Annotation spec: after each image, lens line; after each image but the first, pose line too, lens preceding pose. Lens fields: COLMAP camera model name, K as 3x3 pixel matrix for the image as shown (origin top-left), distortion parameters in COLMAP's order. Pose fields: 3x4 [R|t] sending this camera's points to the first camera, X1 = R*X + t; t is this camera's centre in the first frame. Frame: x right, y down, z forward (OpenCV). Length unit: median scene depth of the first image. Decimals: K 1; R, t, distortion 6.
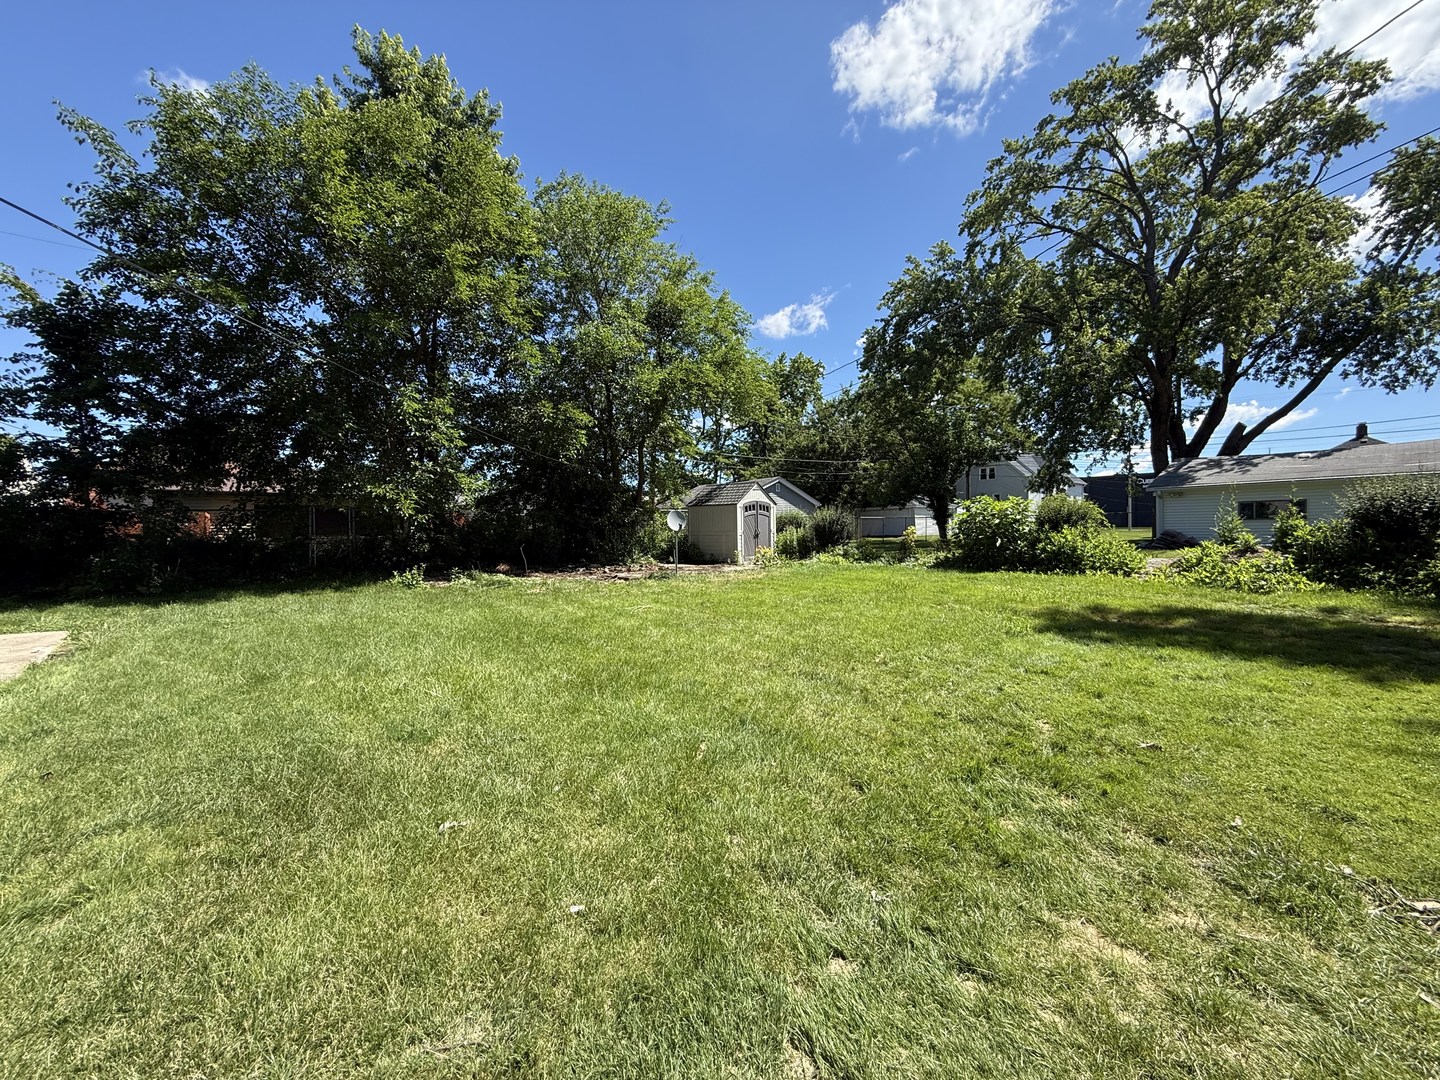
lens RADIAL K [[579.0, 0, 722.3], [0, 579.0, 537.3], [0, 0, 1]] dist [-0.005457, 0.002296]
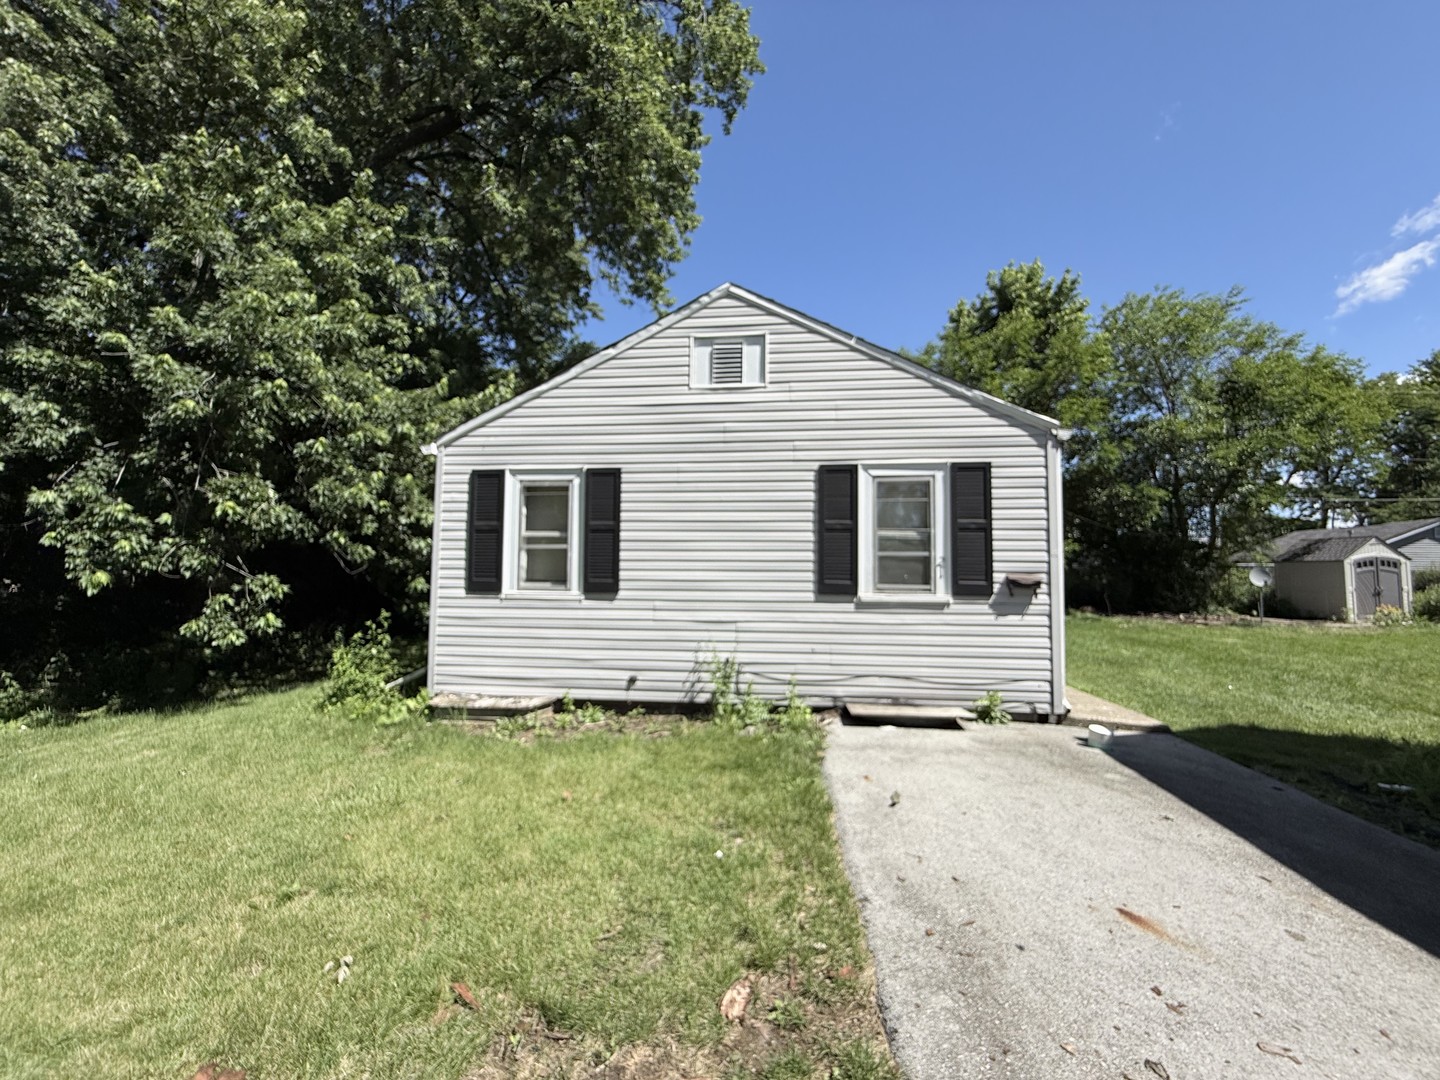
lens RADIAL K [[579.0, 0, 726.6], [0, 579.0, 537.8], [0, 0, 1]] dist [-0.005457, 0.002296]
pose [[0.682013, -0.027798, -0.730812, 0.027627], [-0.033510, 0.997040, -0.069197, 0.006967], [0.730572, 0.071683, 0.679063, -0.420905]]
